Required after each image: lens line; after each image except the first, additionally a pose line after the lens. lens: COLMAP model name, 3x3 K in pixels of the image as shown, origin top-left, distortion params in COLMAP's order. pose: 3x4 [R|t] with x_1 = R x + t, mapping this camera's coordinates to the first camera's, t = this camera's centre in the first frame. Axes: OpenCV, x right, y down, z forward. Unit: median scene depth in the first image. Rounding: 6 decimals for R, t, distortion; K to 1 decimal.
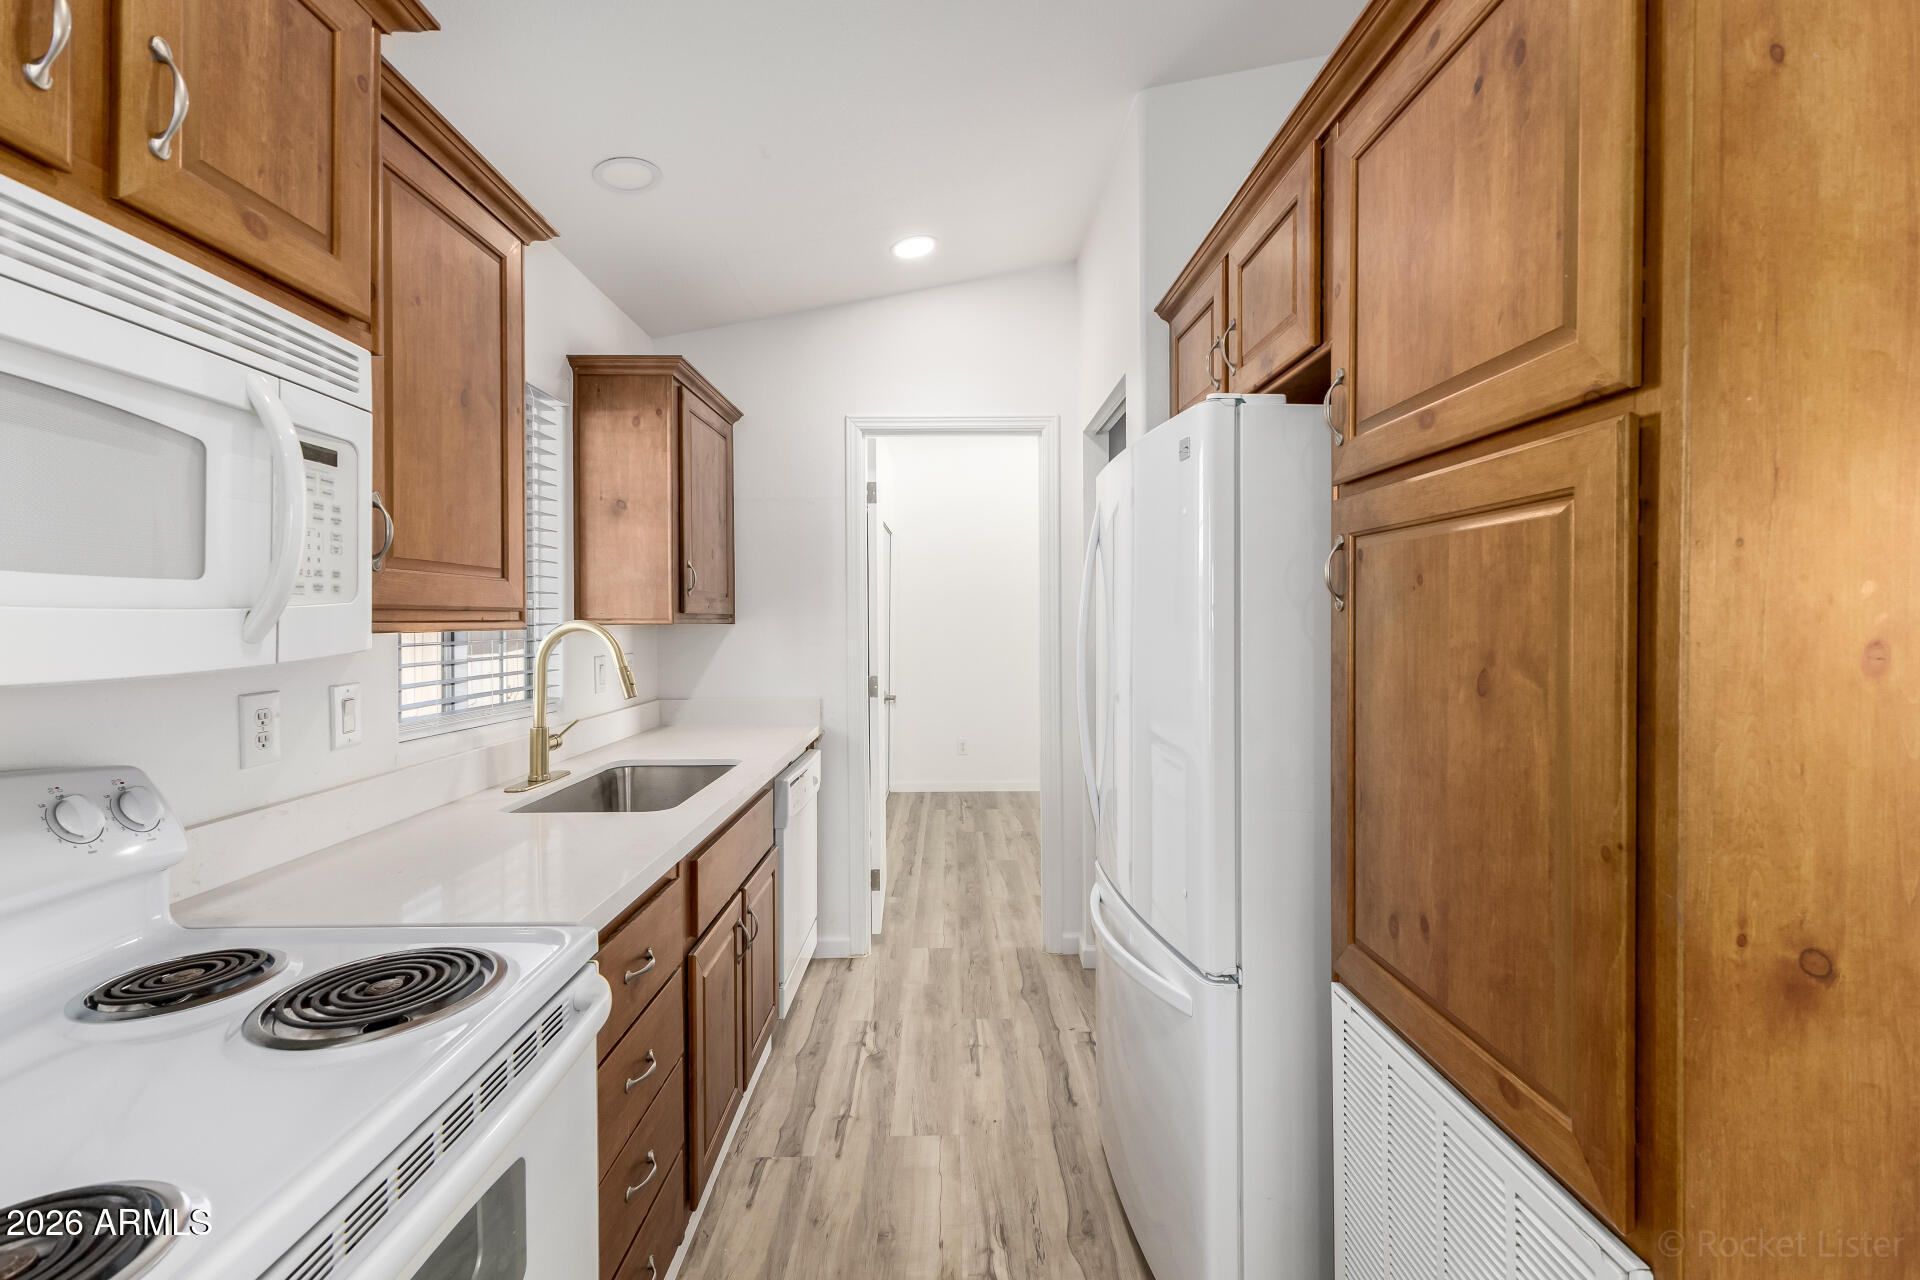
lens RADIAL K [[831.0, 0, 957.2], [0, 831.0, 620.2], [0, 0, 1]] dist [0.008334, -0.004113]
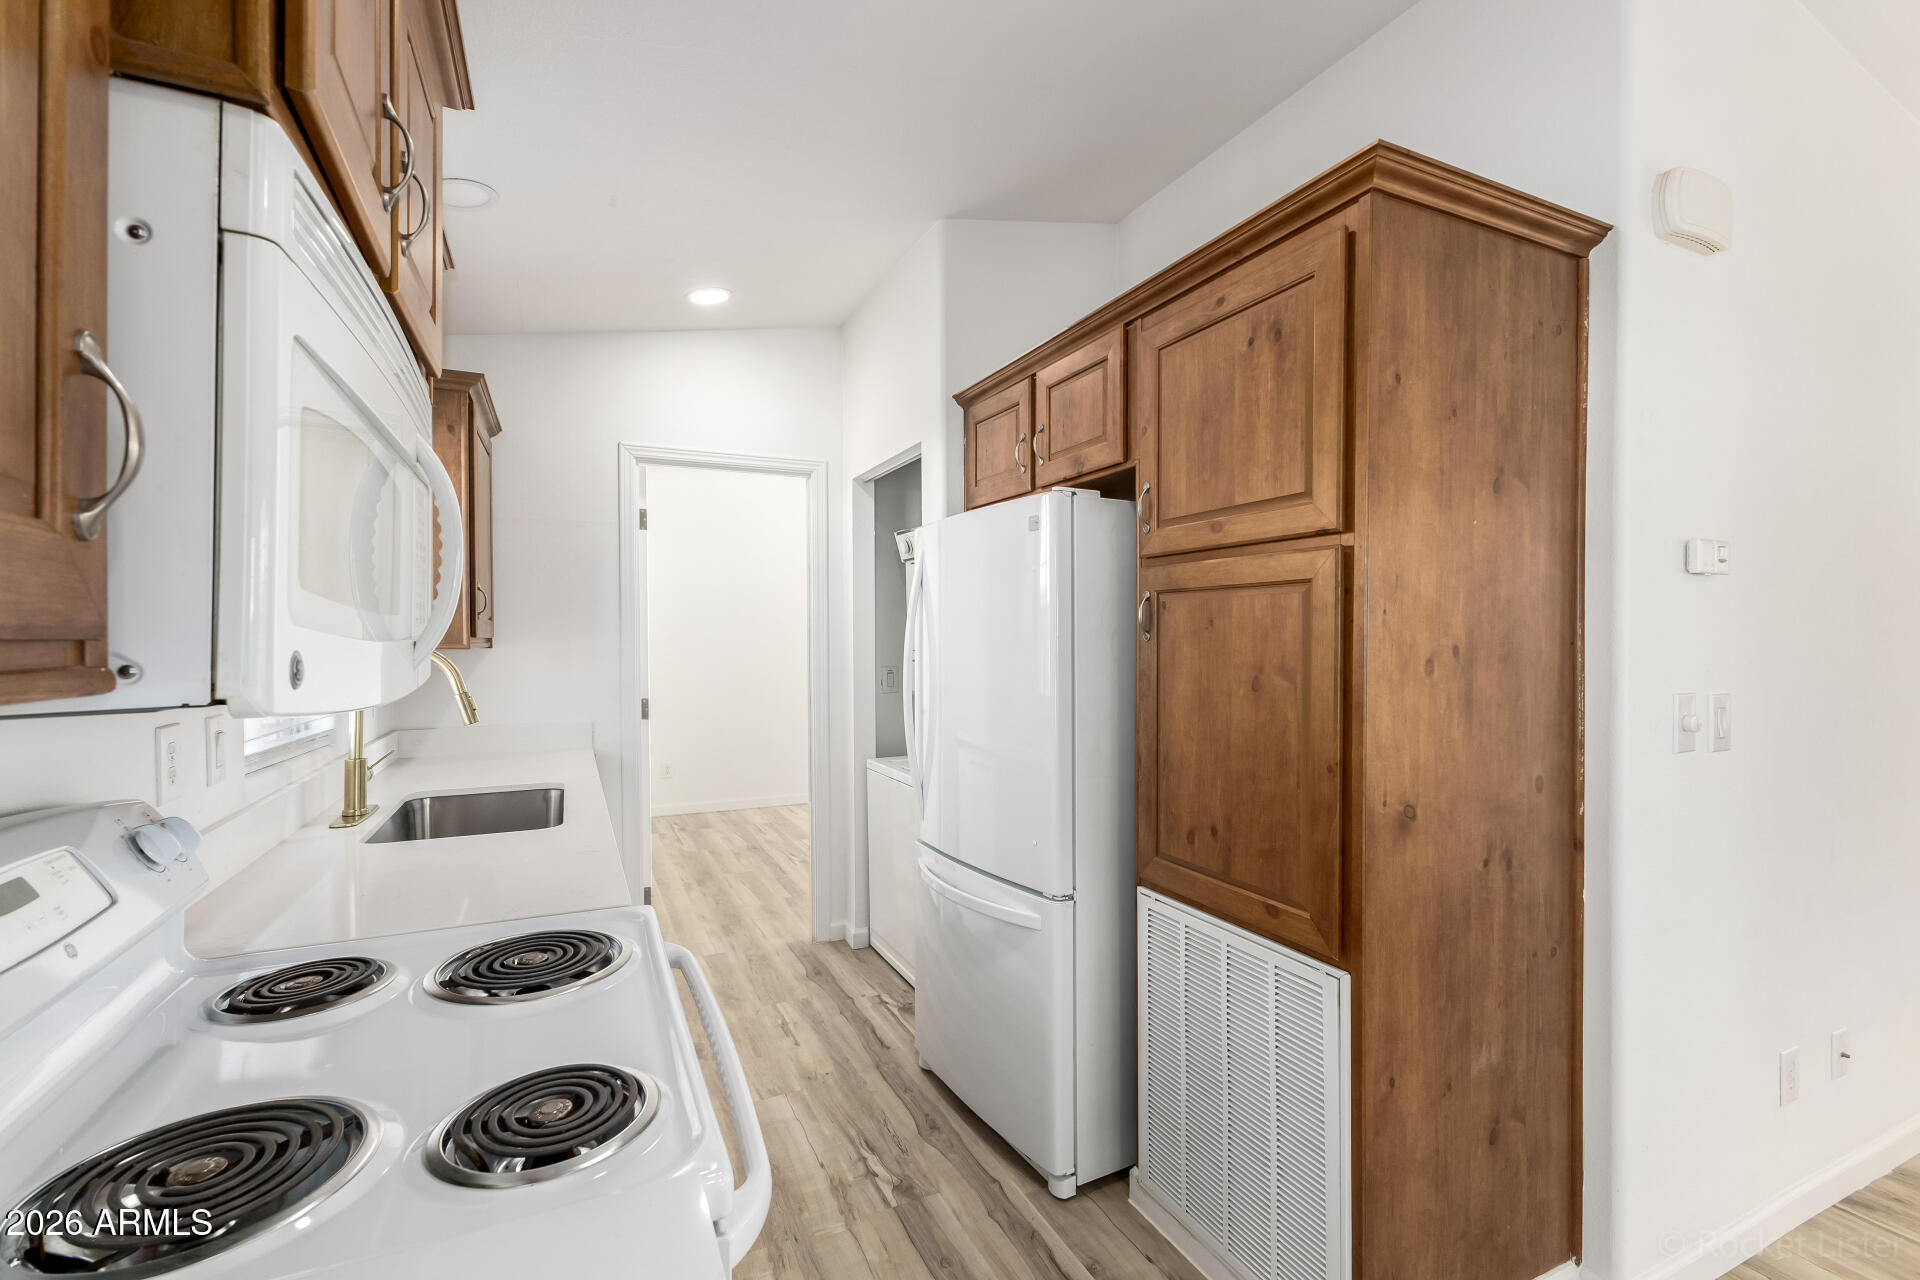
lens RADIAL K [[831.0, 0, 956.2], [0, 831.0, 640.6], [0, 0, 1]] dist [0.008334, -0.004113]
pose [[0.908016, 0.004998, 0.418905, -0.372707], [-0.004175, 0.999987, -0.002880, -0.004808], [-0.418914, 0.000866, 0.908026, -0.180770]]
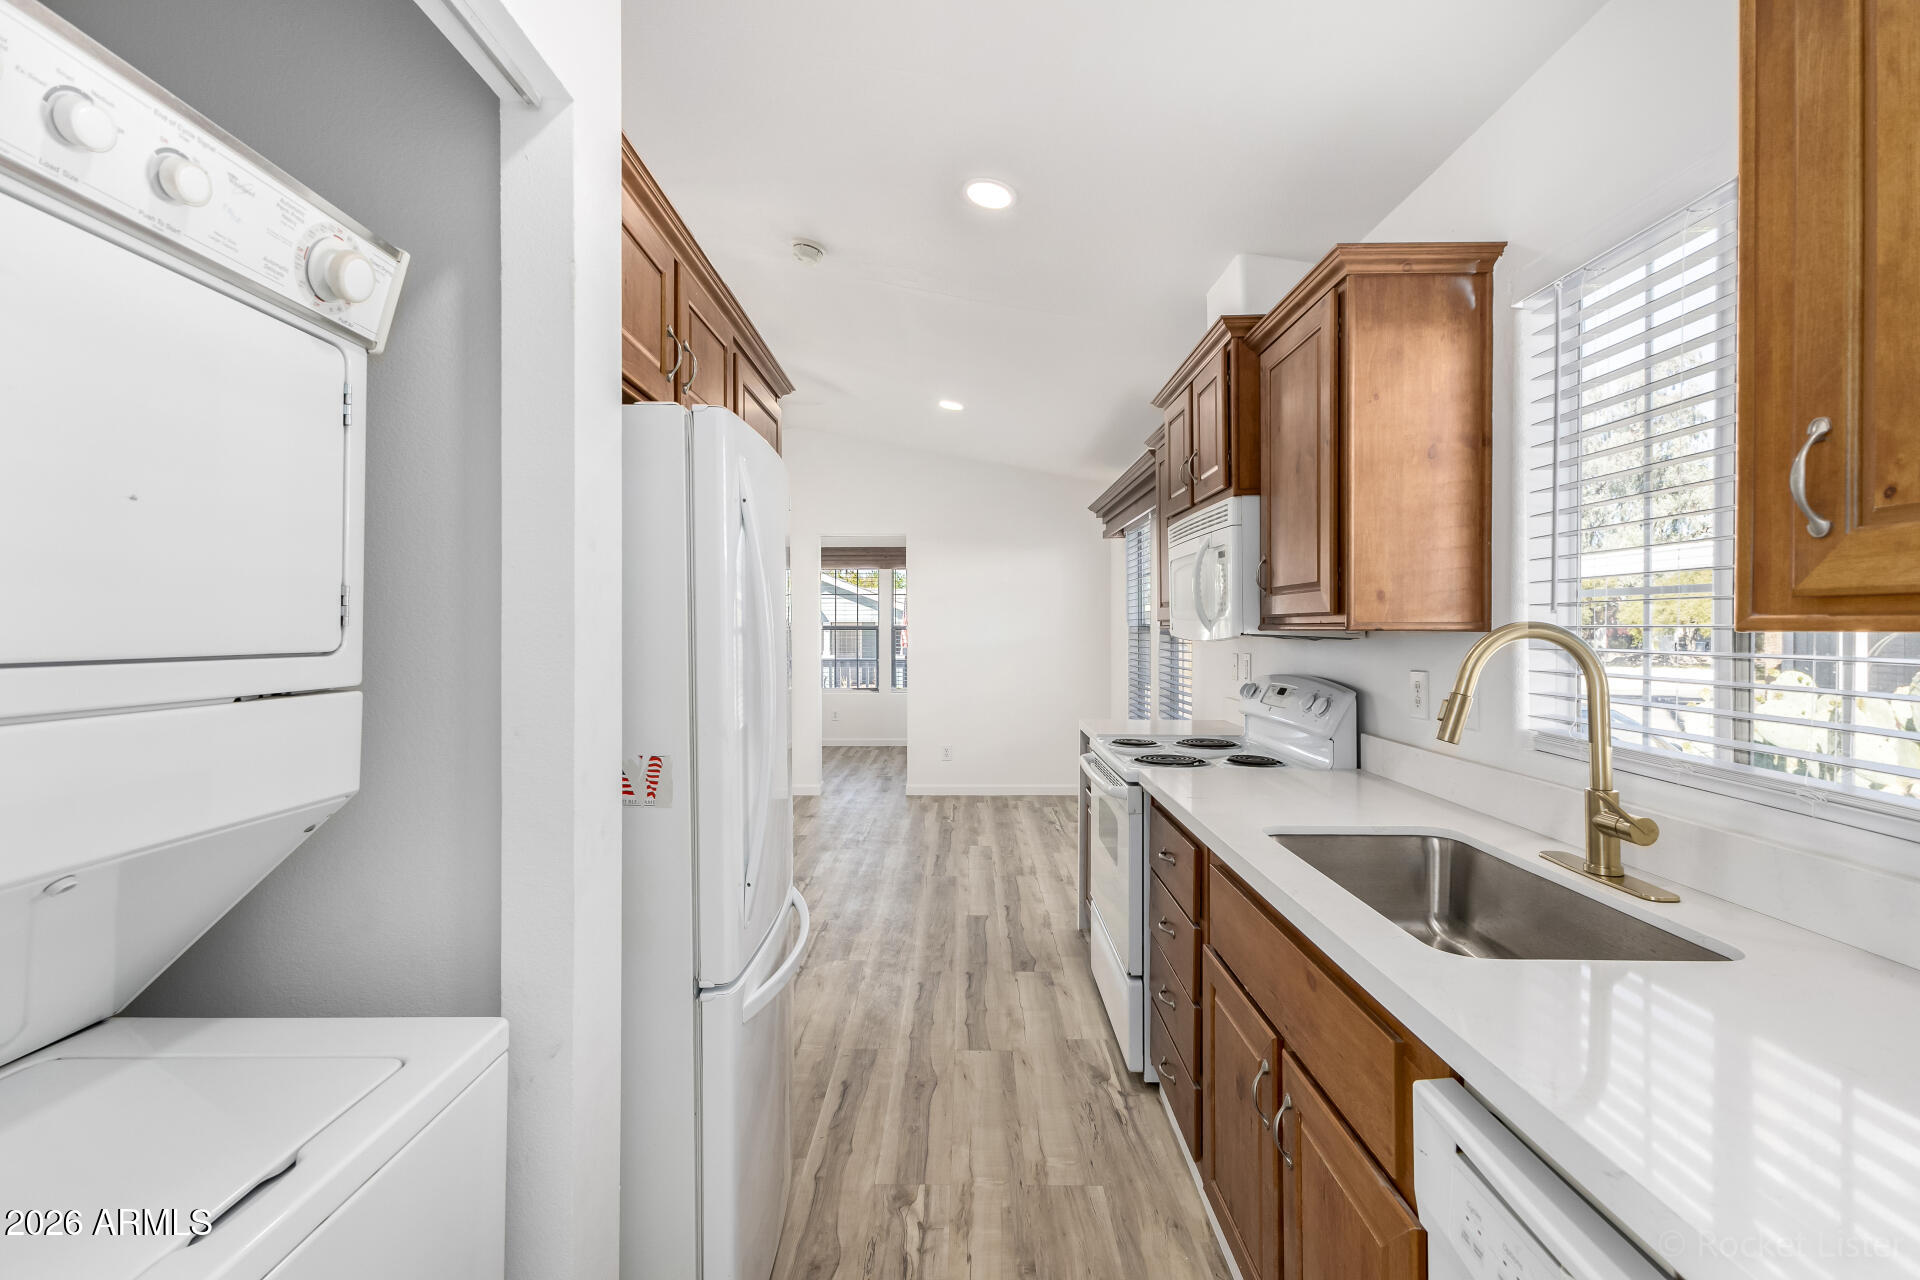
lens RADIAL K [[831.0, 0, 950.9], [0, 831.0, 634.7], [0, 0, 1]] dist [0.008334, -0.004113]
pose [[-0.999520, 0.011985, 0.028575, -0.037337], [0.012311, 0.999861, 0.011268, -0.002431], [-0.028436, 0.011614, -0.999528, 2.099404]]
